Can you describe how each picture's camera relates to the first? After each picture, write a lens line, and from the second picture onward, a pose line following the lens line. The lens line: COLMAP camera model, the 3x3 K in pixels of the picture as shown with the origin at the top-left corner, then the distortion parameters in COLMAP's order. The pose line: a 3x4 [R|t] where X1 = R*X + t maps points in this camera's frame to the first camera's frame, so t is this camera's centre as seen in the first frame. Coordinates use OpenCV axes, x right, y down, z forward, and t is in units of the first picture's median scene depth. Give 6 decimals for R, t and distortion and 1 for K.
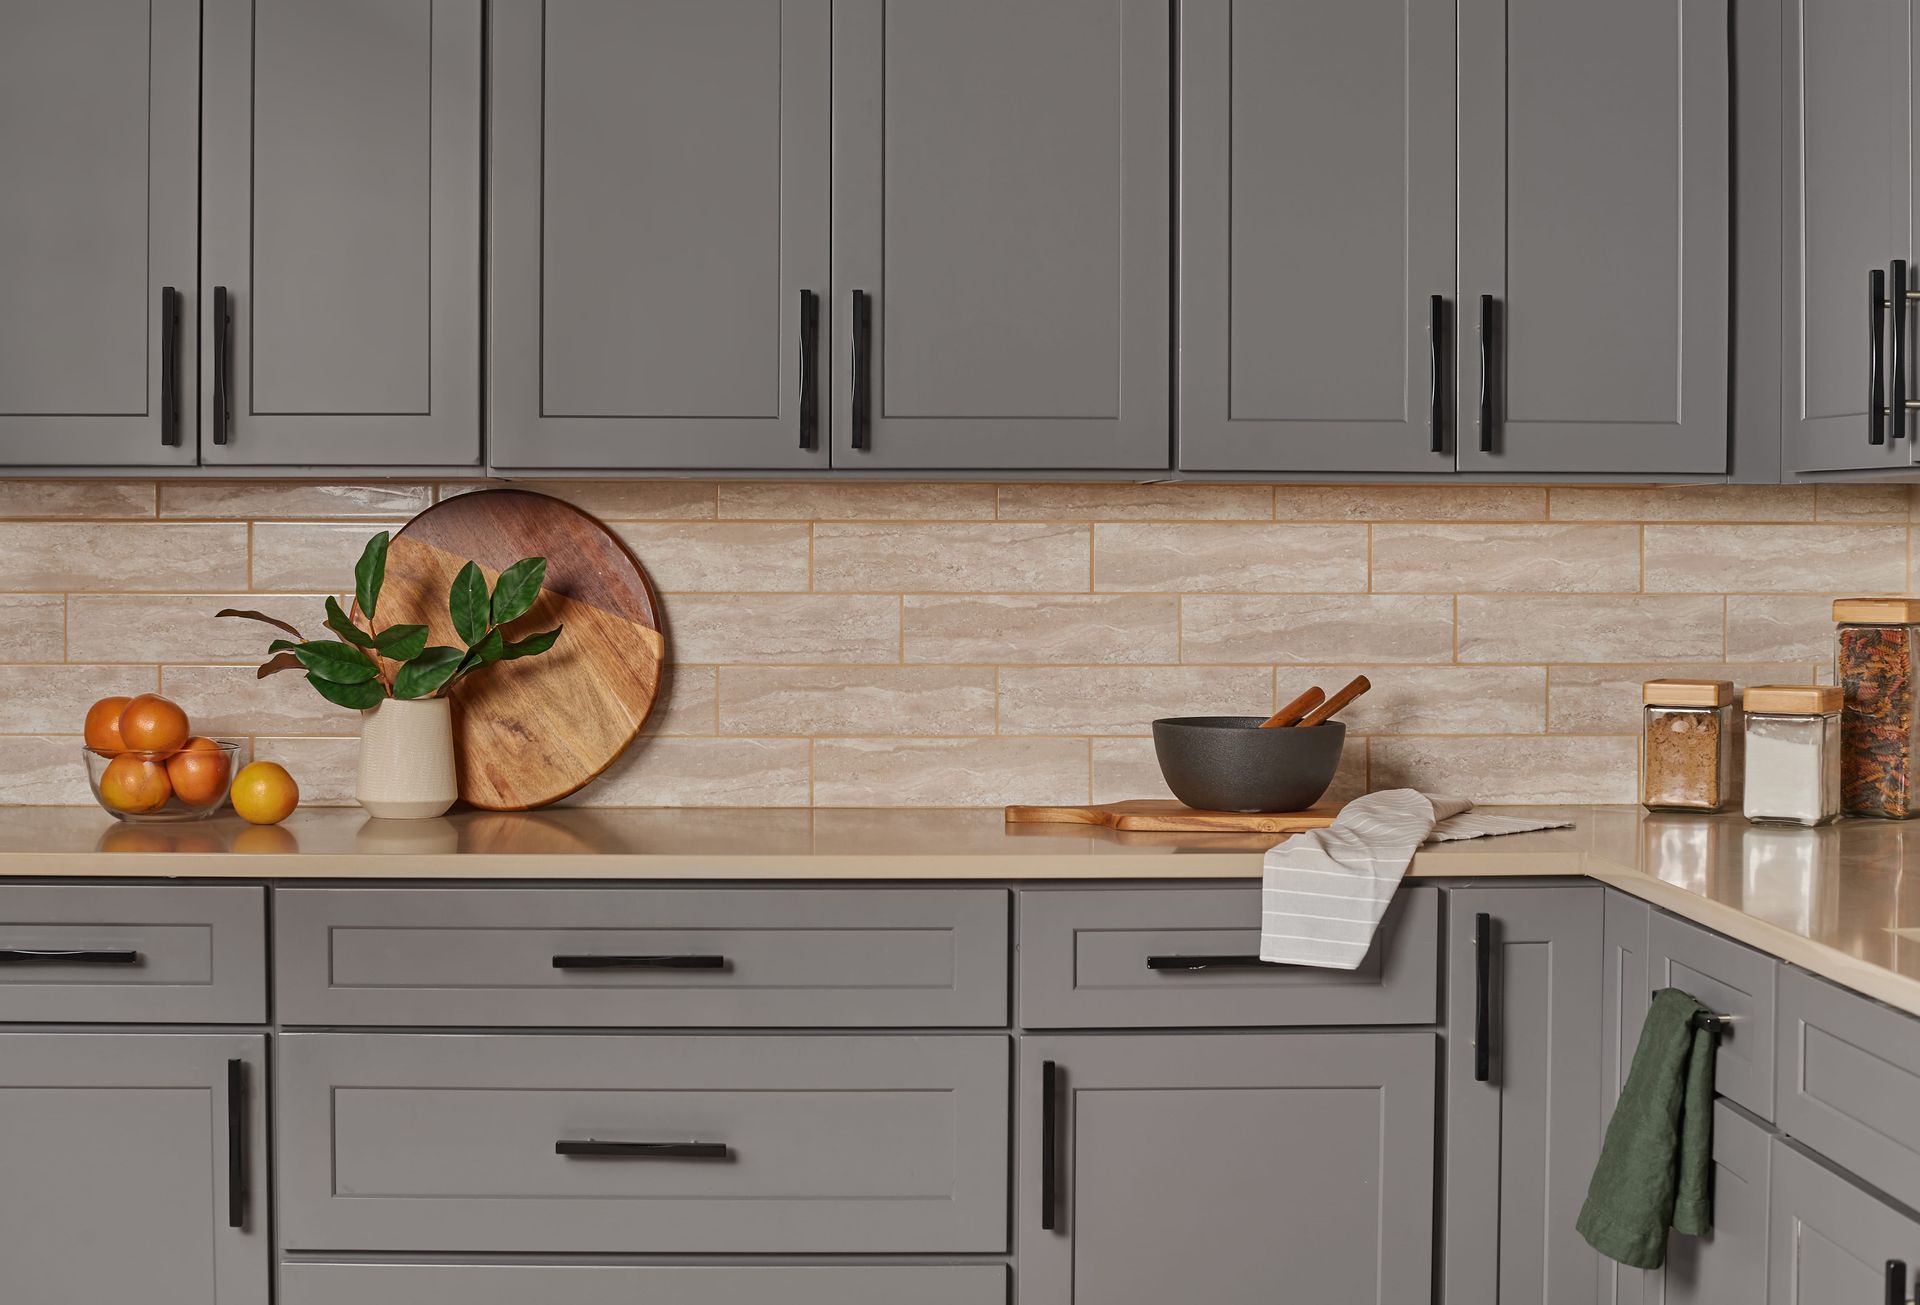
lens RADIAL K [[2858.7, 0, 957.5], [0, 2858.7, 604.4], [0, 0, 1]] dist [-0.137433, -0.000810]
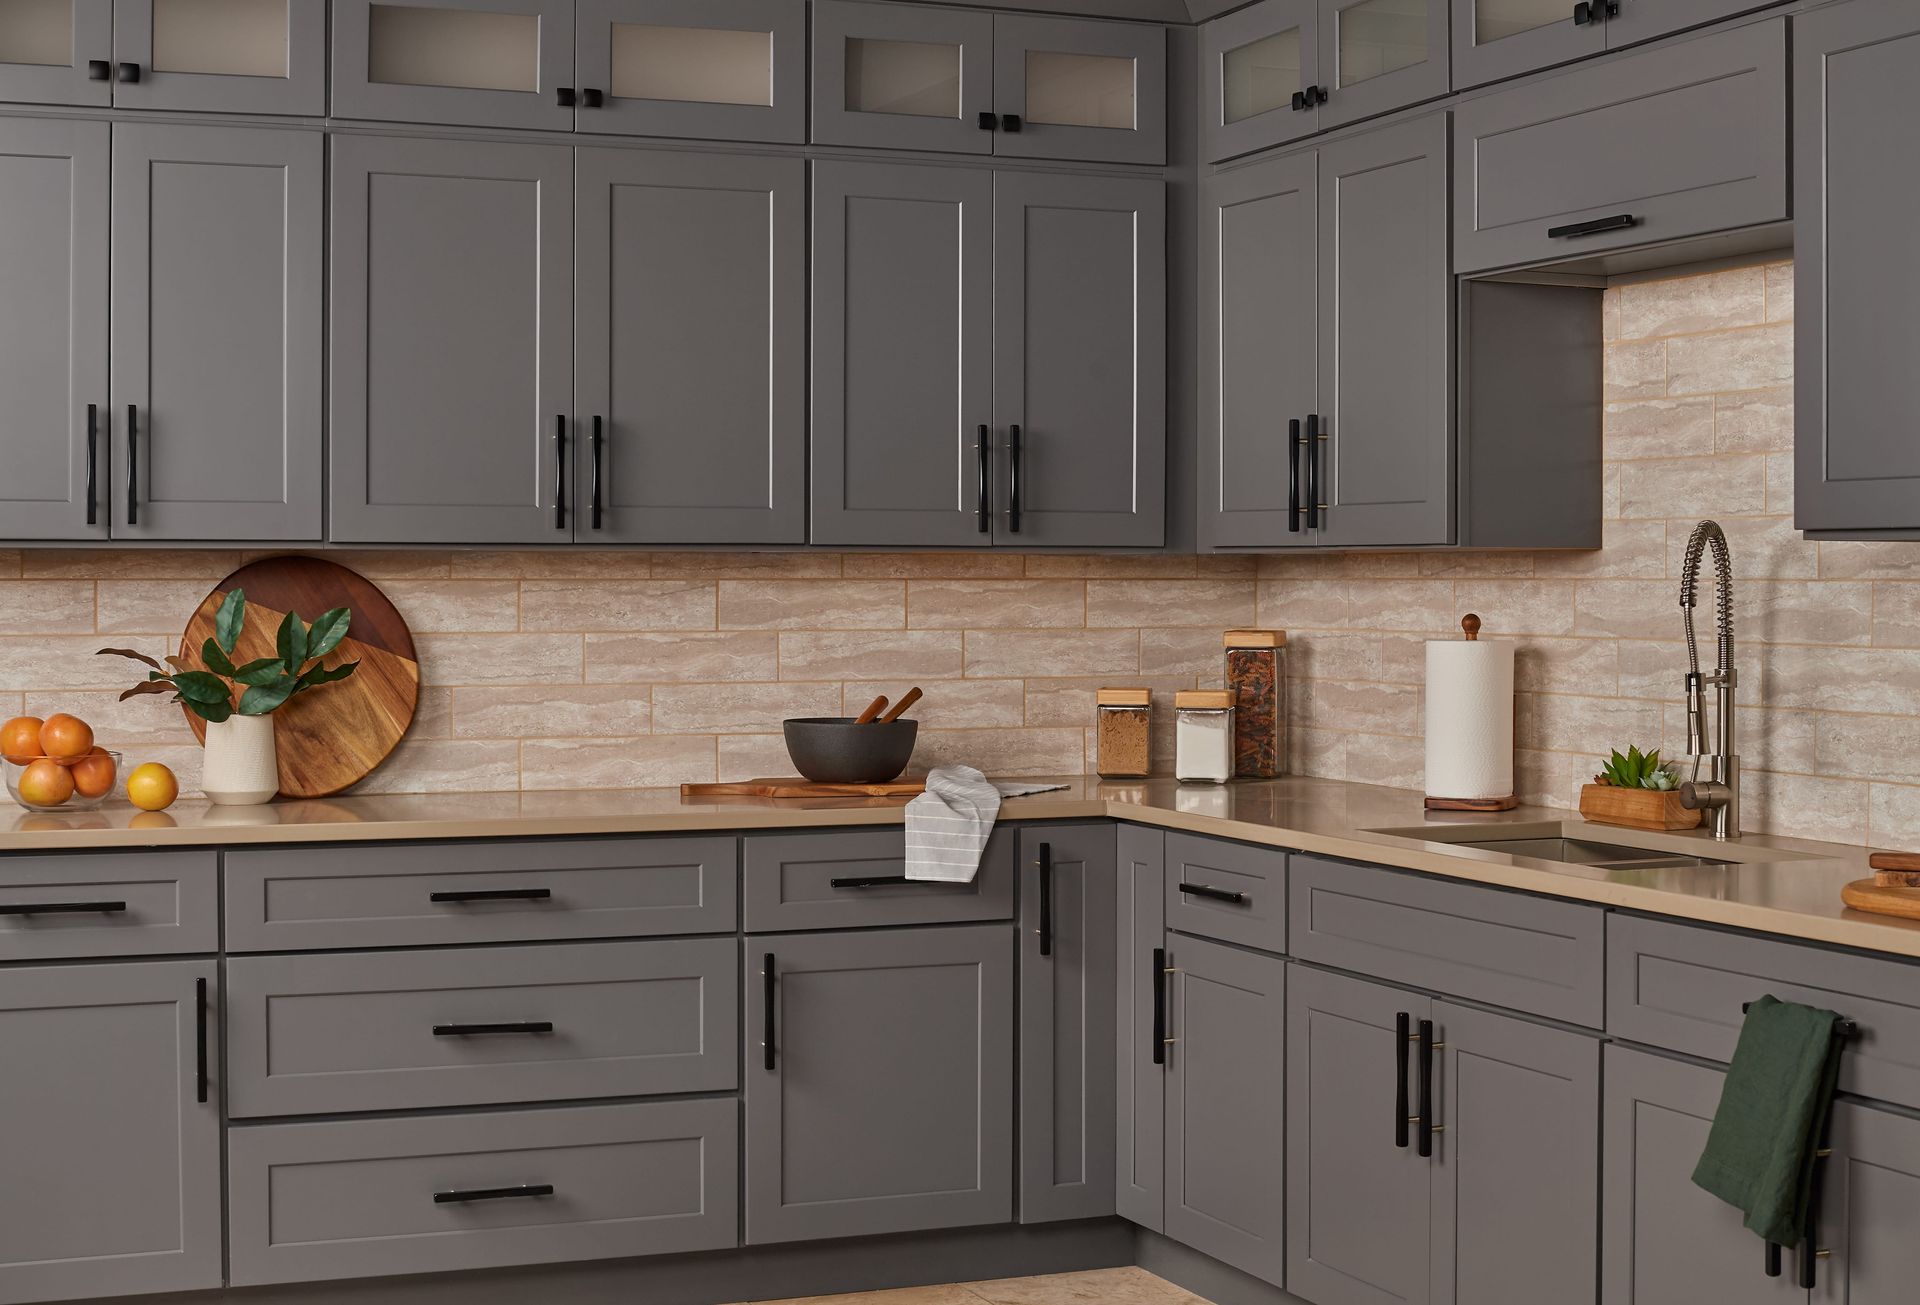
lens RADIAL K [[2858.7, 0, 957.5], [0, 2858.7, 604.4], [0, 0, 1]] dist [-0.137433, -0.000810]
pose [[0.939570, -0.004877, 0.342323, -0.318972], [0.008914, 0.999908, -0.010223, -0.001682], [-0.342241, 0.012657, 0.939527, -0.342616]]
